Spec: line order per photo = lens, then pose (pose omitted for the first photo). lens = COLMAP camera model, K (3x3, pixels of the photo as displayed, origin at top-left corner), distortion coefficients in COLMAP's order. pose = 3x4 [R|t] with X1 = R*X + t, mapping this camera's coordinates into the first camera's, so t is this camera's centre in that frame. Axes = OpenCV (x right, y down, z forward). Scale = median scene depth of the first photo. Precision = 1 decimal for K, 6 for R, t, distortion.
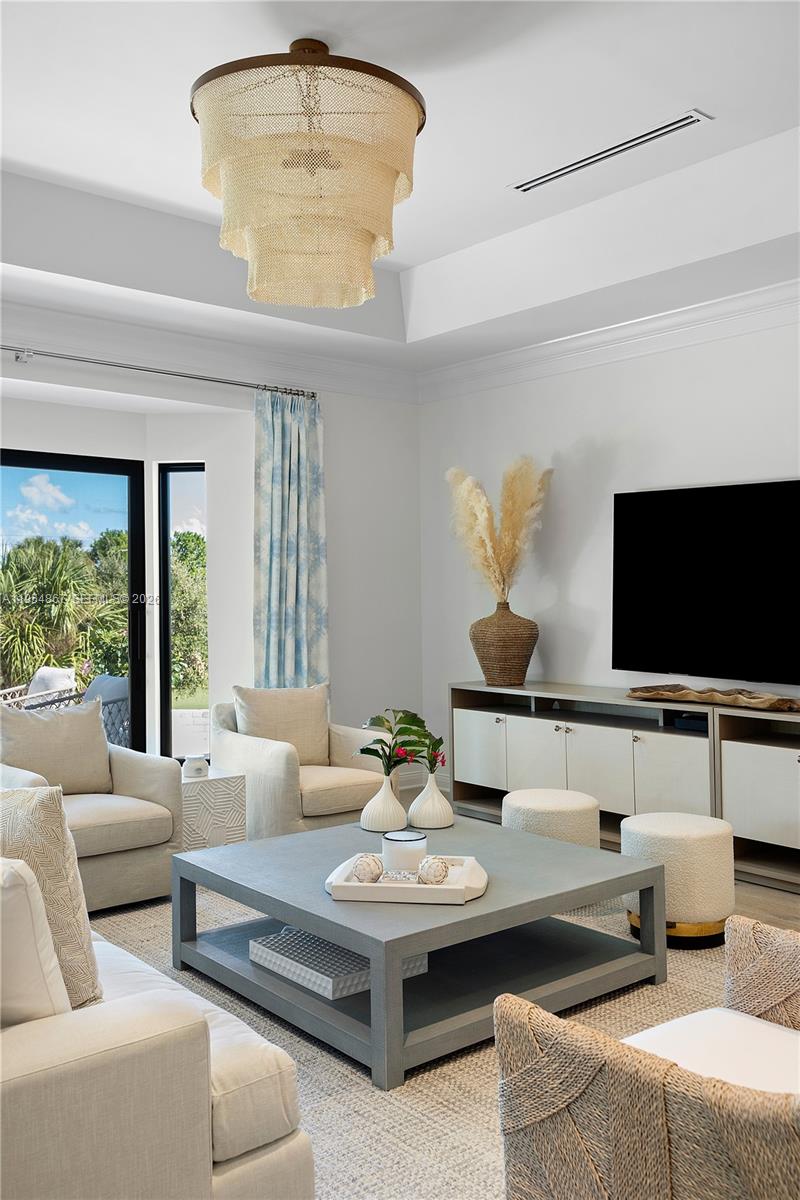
lens RADIAL K [[1028.7, 0, 457.4], [0, 1028.7, 598.0], [0, 0, 1]] dist [0.000530, 0.001503]
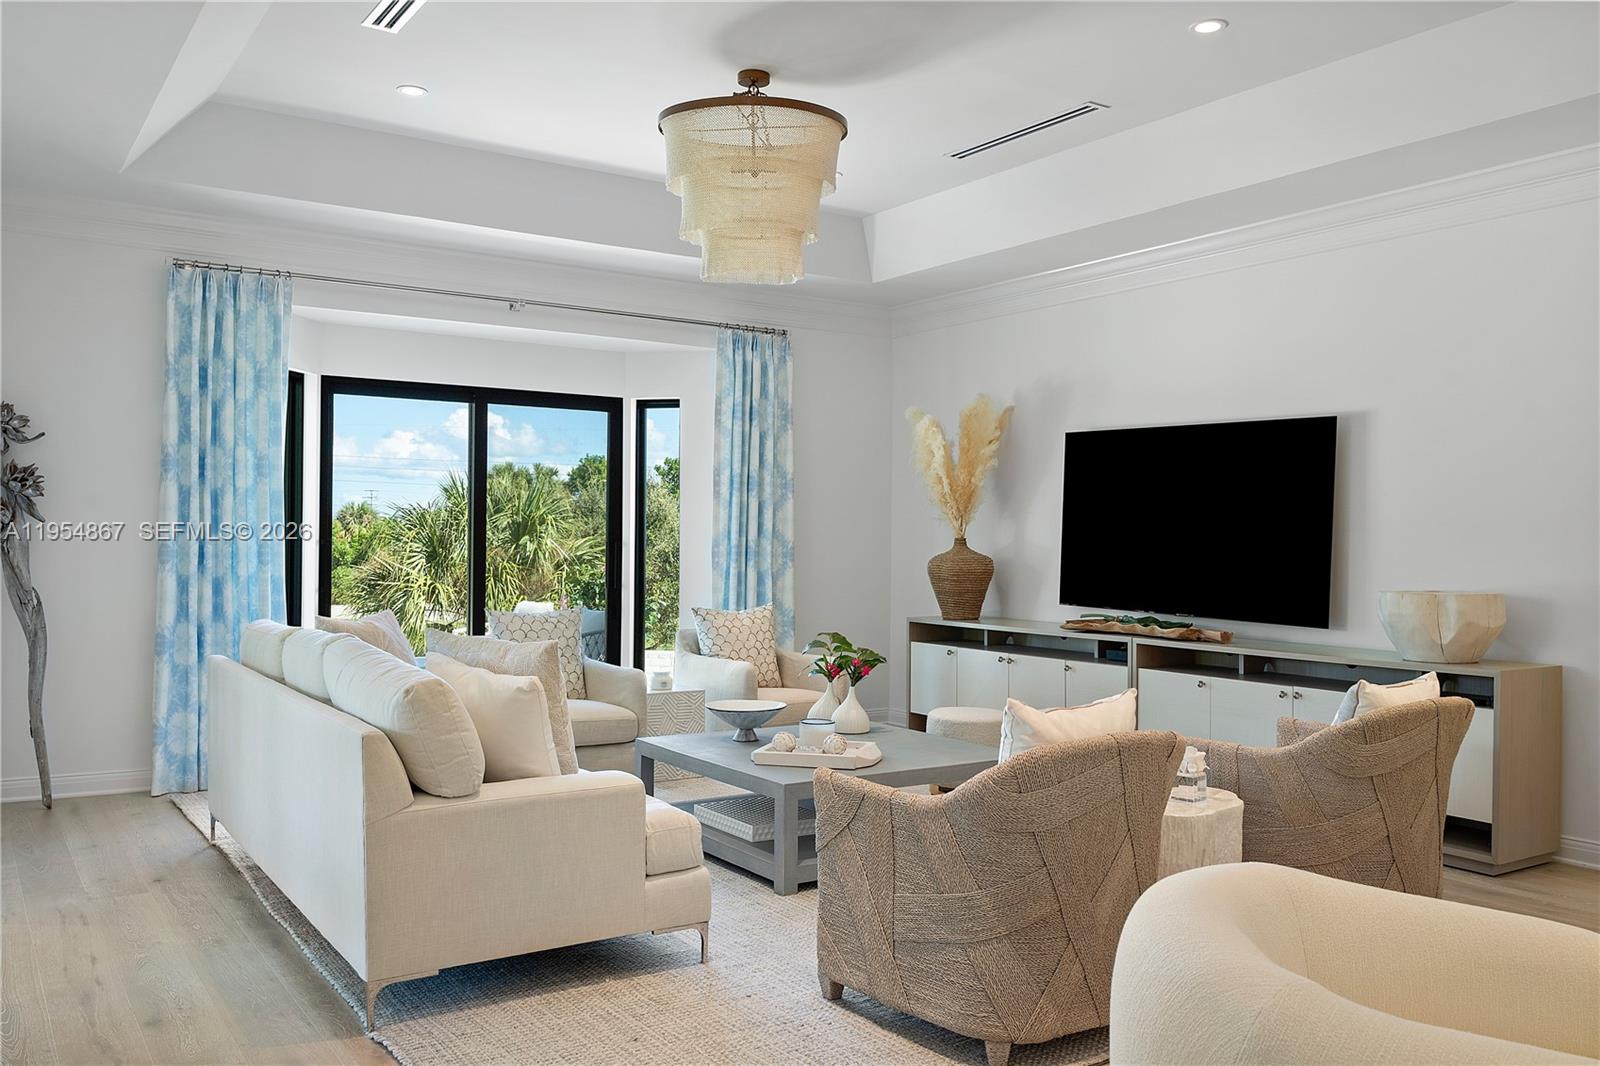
lens RADIAL K [[1329.7, 0, 798.7], [0, 1329.7, 535.8], [0, 0, 1]] dist [-0.008420, 0.002136]
pose [[0.985610, 0.013851, -0.168464, 0.111242], [-0.014799, 0.999881, -0.004378, 0.010146], [0.168384, 0.006808, 0.985698, -0.329408]]
